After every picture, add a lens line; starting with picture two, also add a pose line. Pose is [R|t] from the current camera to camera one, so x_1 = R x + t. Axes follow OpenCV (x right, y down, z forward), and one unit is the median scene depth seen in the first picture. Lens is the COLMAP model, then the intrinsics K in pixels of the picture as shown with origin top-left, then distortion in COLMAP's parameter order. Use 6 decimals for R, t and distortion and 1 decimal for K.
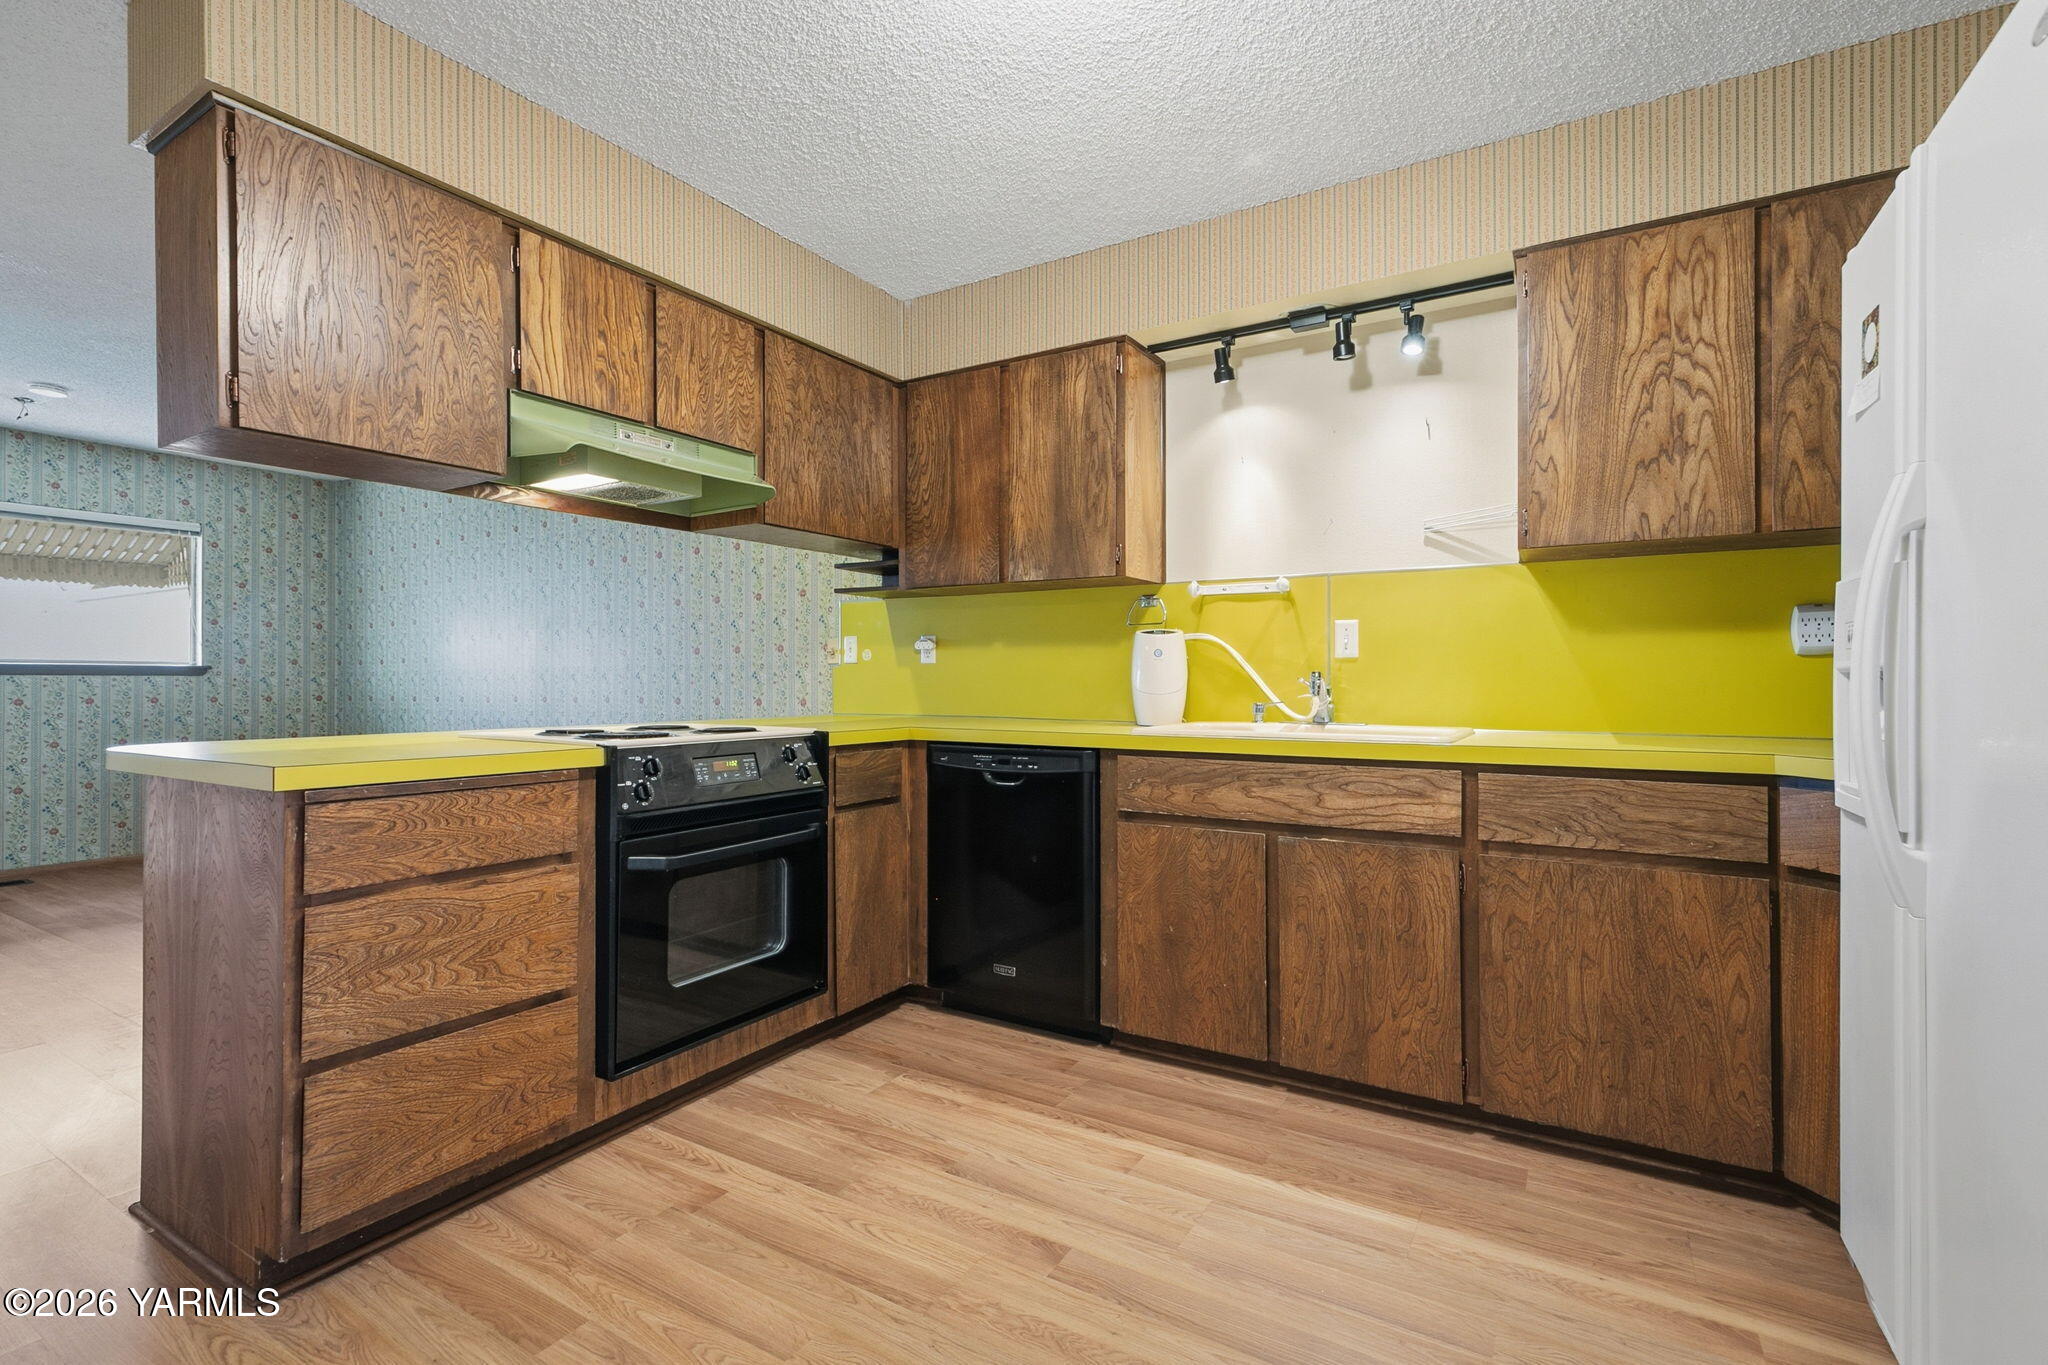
lens RADIAL K [[931.1, 0, 1024.0], [0, 931.1, 682.5], [0, 0, 1]] dist [-0.000915, -0.000299]
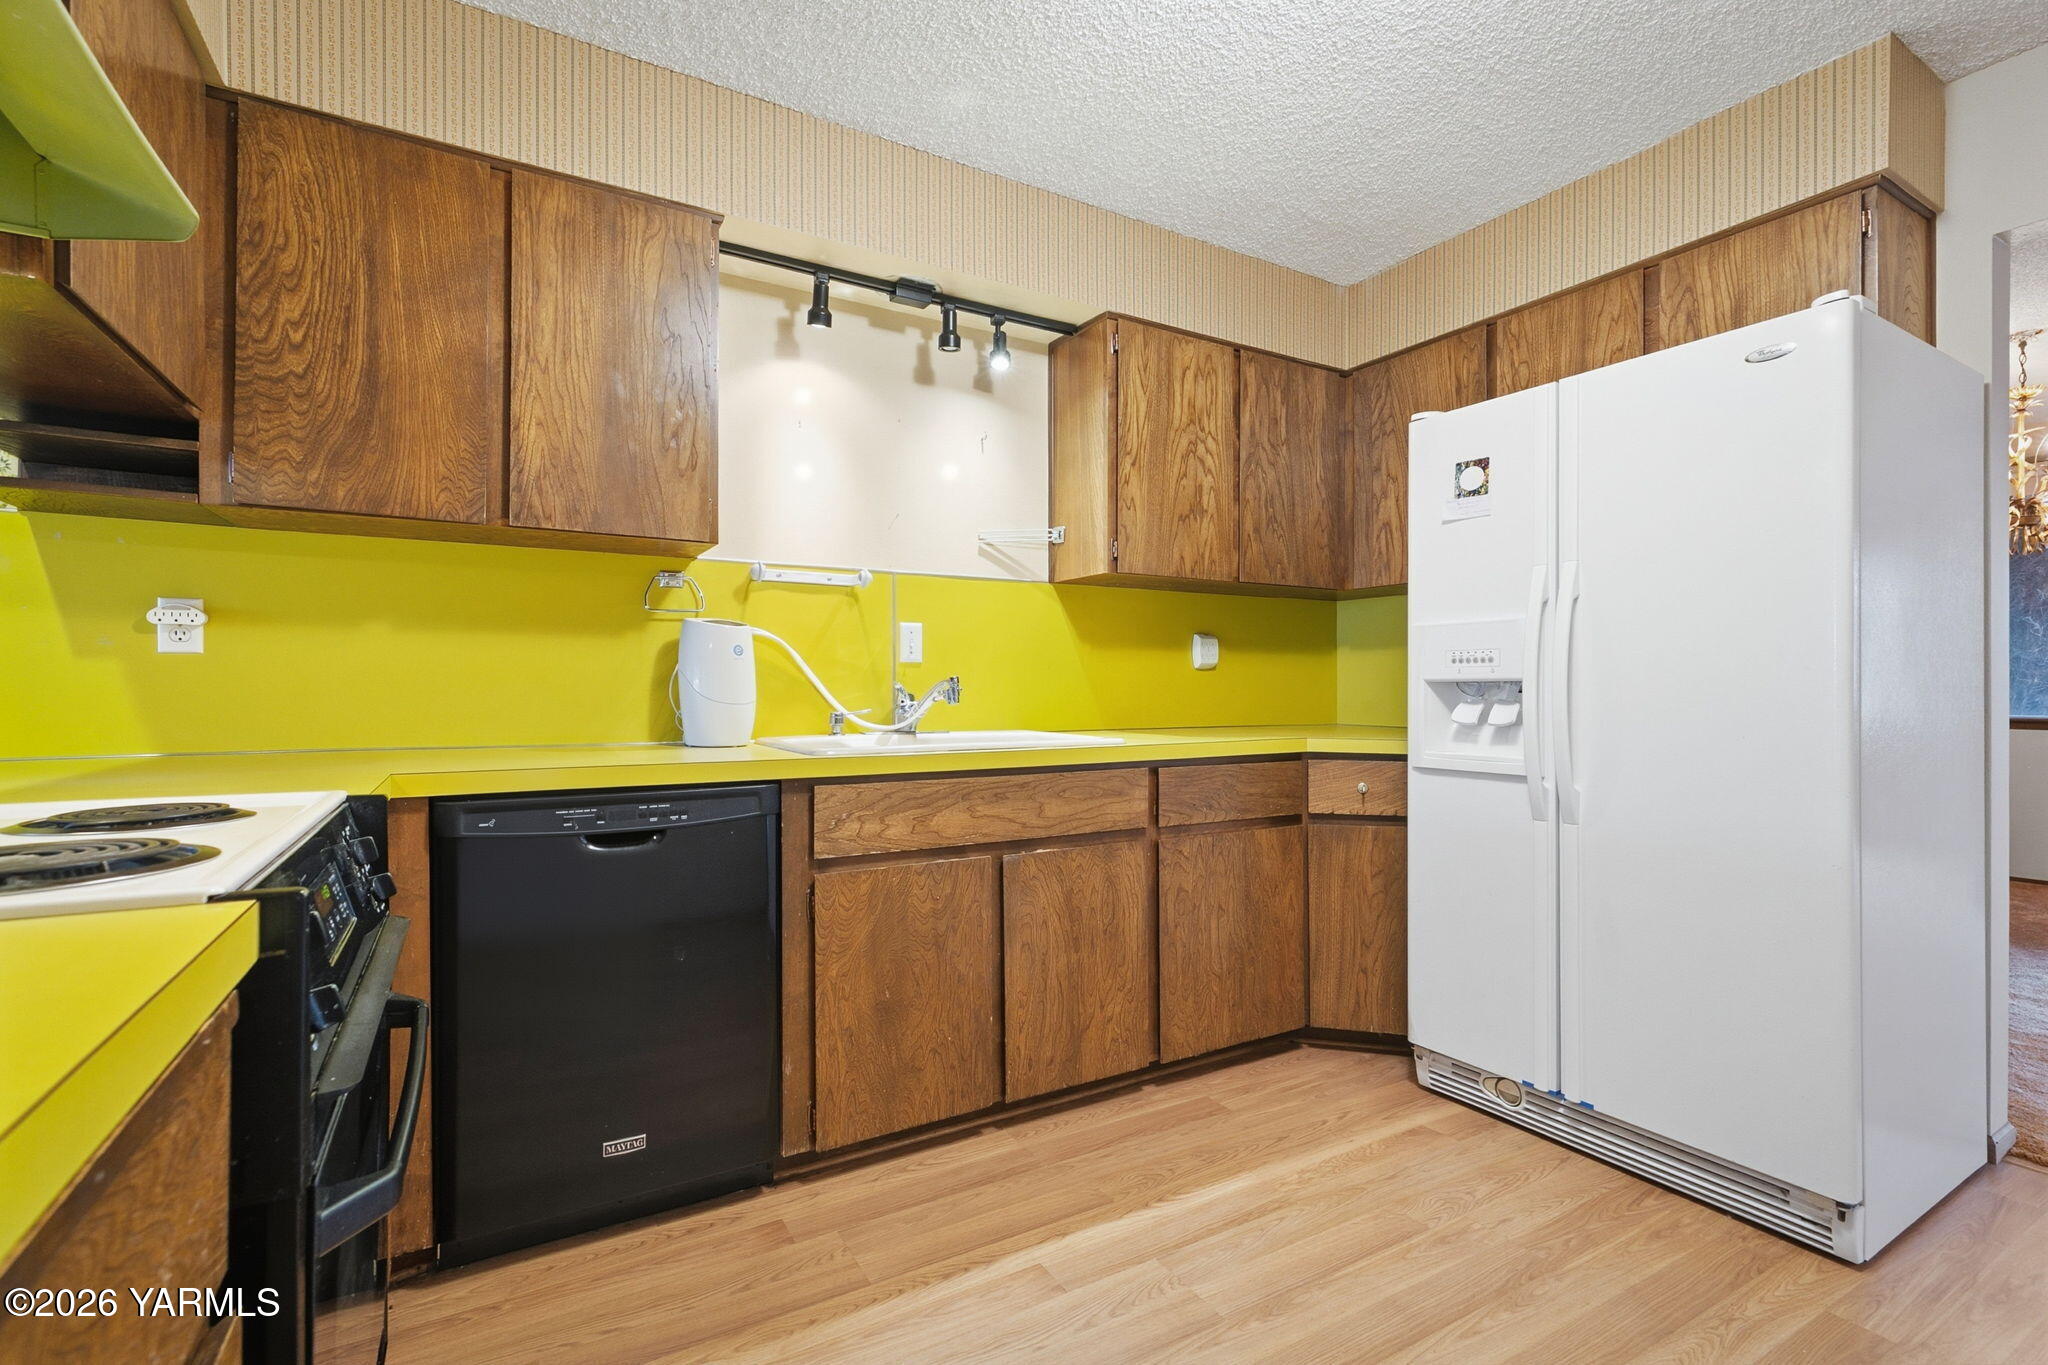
lens RADIAL K [[924.1, 0, 1027.7], [0, 924.1, 691.3], [0, 0, 1]] dist [0.001220, -0.000256]
pose [[0.473611, -0.004122, 0.880725, -0.529057], [0.000554, 0.999990, 0.004382, -0.001592], [-0.880734, -0.001587, 0.473608, 0.554997]]
